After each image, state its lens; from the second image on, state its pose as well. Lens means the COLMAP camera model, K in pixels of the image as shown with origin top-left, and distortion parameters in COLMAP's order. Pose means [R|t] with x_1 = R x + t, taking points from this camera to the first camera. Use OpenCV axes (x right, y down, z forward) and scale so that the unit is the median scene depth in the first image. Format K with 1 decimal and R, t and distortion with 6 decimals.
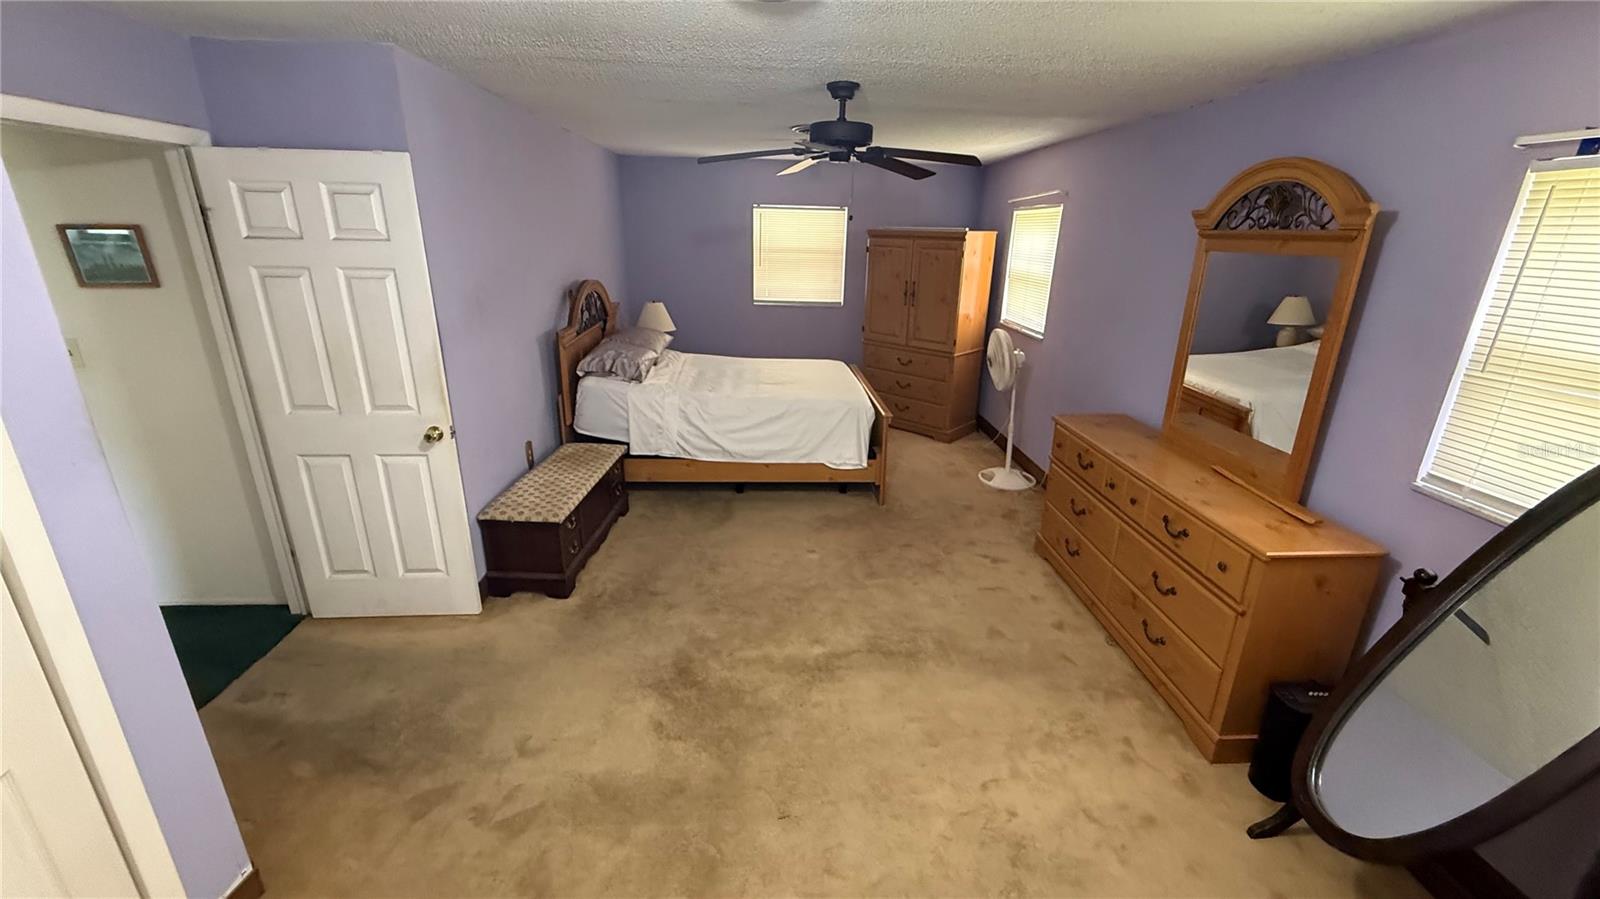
lens RADIAL K [[639.4, 0, 796.1], [0, 639.4, 449.8], [0, 0, 1]] dist [-0.000330, 0.000571]
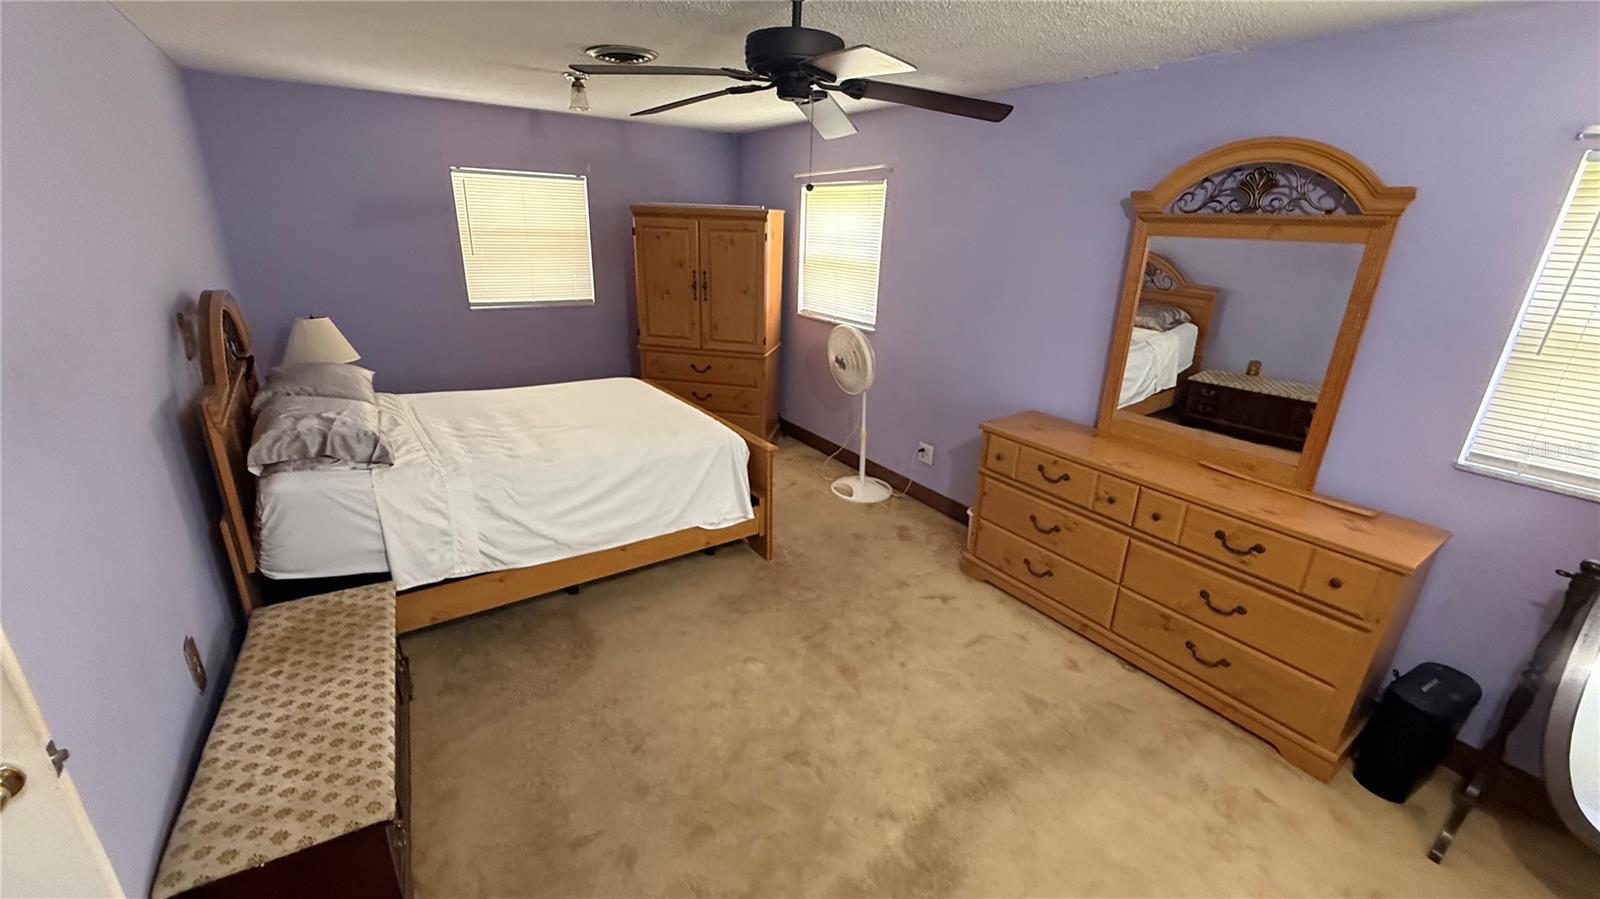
lens RADIAL K [[639.4, 0, 796.1], [0, 639.4, 449.8], [0, 0, 1]] dist [-0.000330, 0.000571]
pose [[0.846881, -0.174363, 0.502384, -0.219074], [0.159057, 0.984524, 0.073574, -0.103069], [-0.507438, 0.017599, 0.861509, 0.310268]]
